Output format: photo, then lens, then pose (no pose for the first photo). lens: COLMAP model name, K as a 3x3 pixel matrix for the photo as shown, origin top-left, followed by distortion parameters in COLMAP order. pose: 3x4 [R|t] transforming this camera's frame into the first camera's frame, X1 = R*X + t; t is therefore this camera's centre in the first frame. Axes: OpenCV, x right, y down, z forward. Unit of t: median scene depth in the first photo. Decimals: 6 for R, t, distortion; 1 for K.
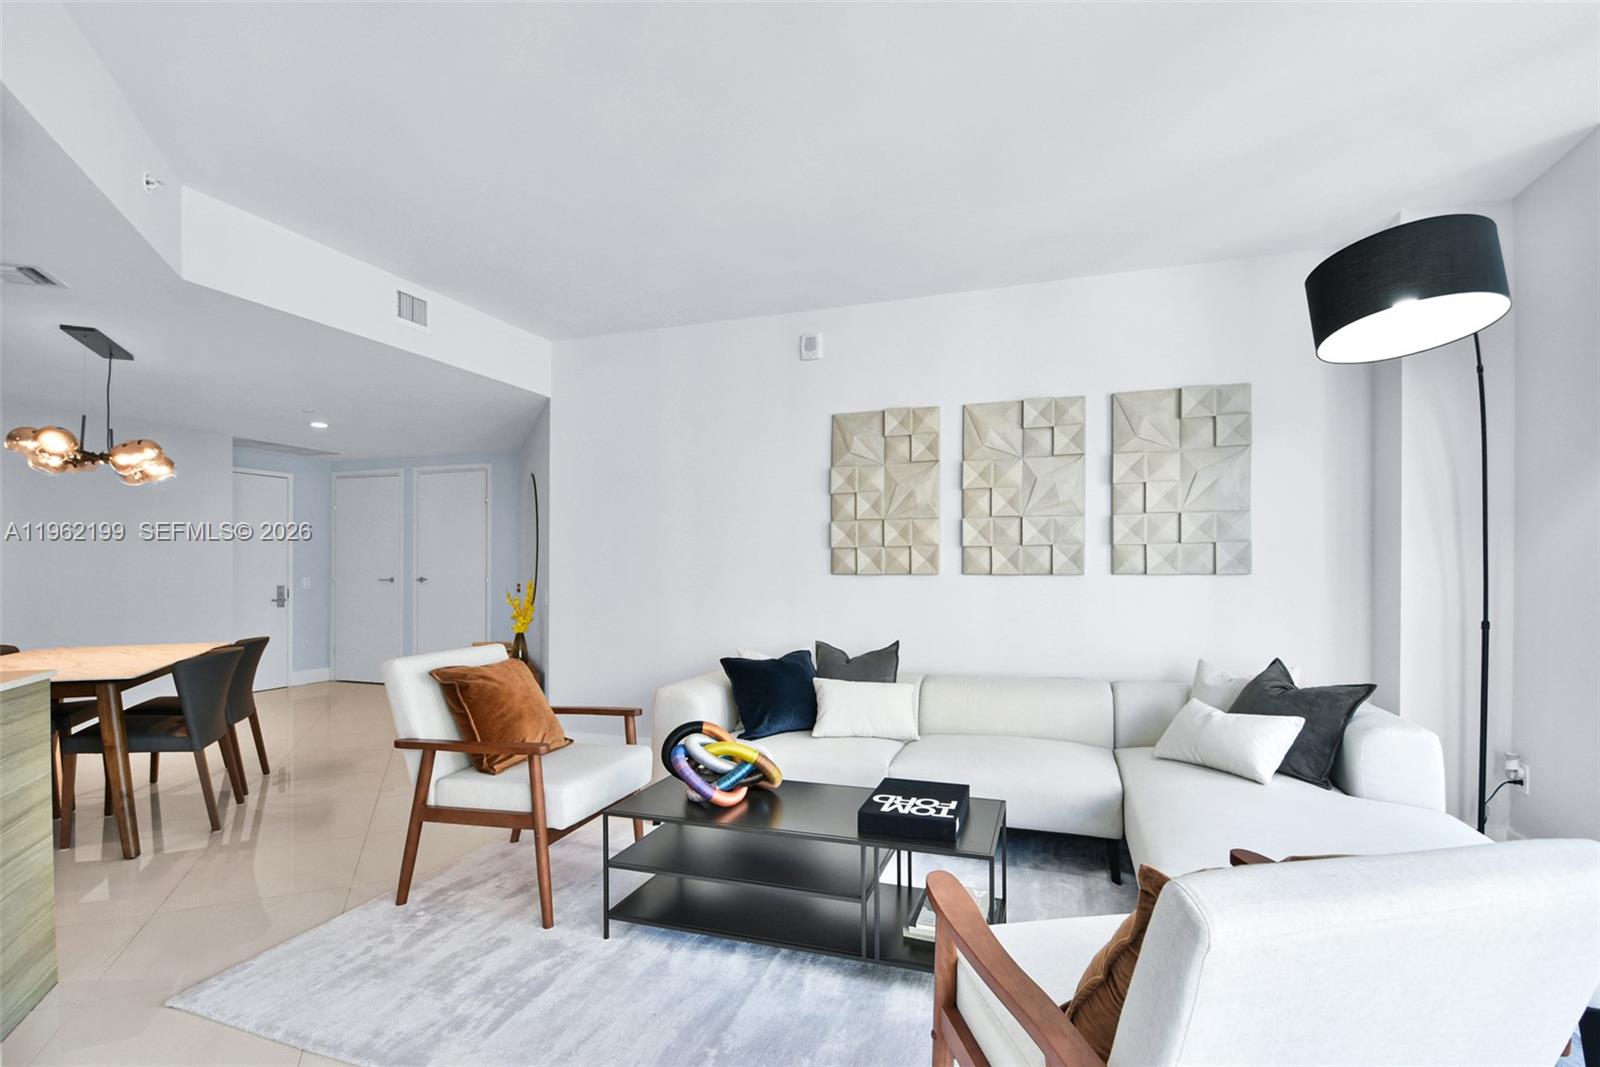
lens RADIAL K [[727.7, 0, 804.8], [0, 727.7, 568.5], [0, 0, 1]] dist [0.020097, -0.021243]
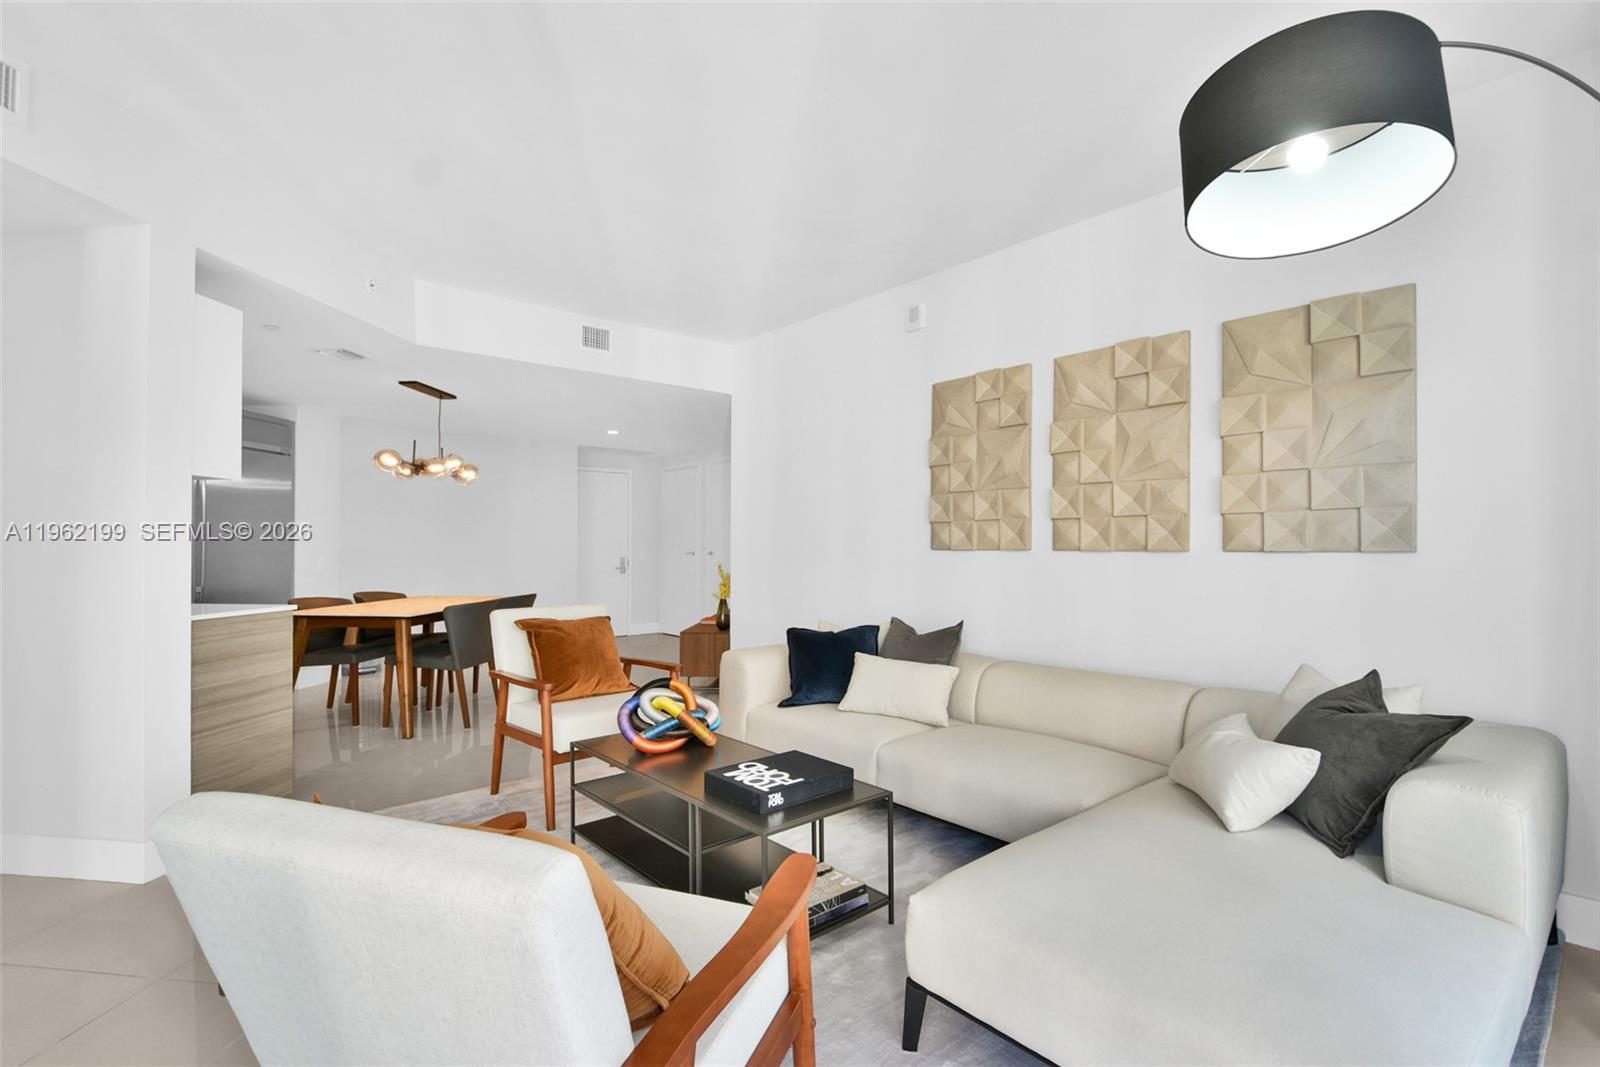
lens RADIAL K [[727.7, 0, 800.9], [0, 727.7, 541.5], [0, 0, 1]] dist [0.020097, -0.021243]
pose [[0.865192, -0.000359, -0.501440, 0.417775], [-0.001283, 0.999995, -0.002929, 0.000332], [0.501438, 0.003177, 0.865188, 0.085615]]
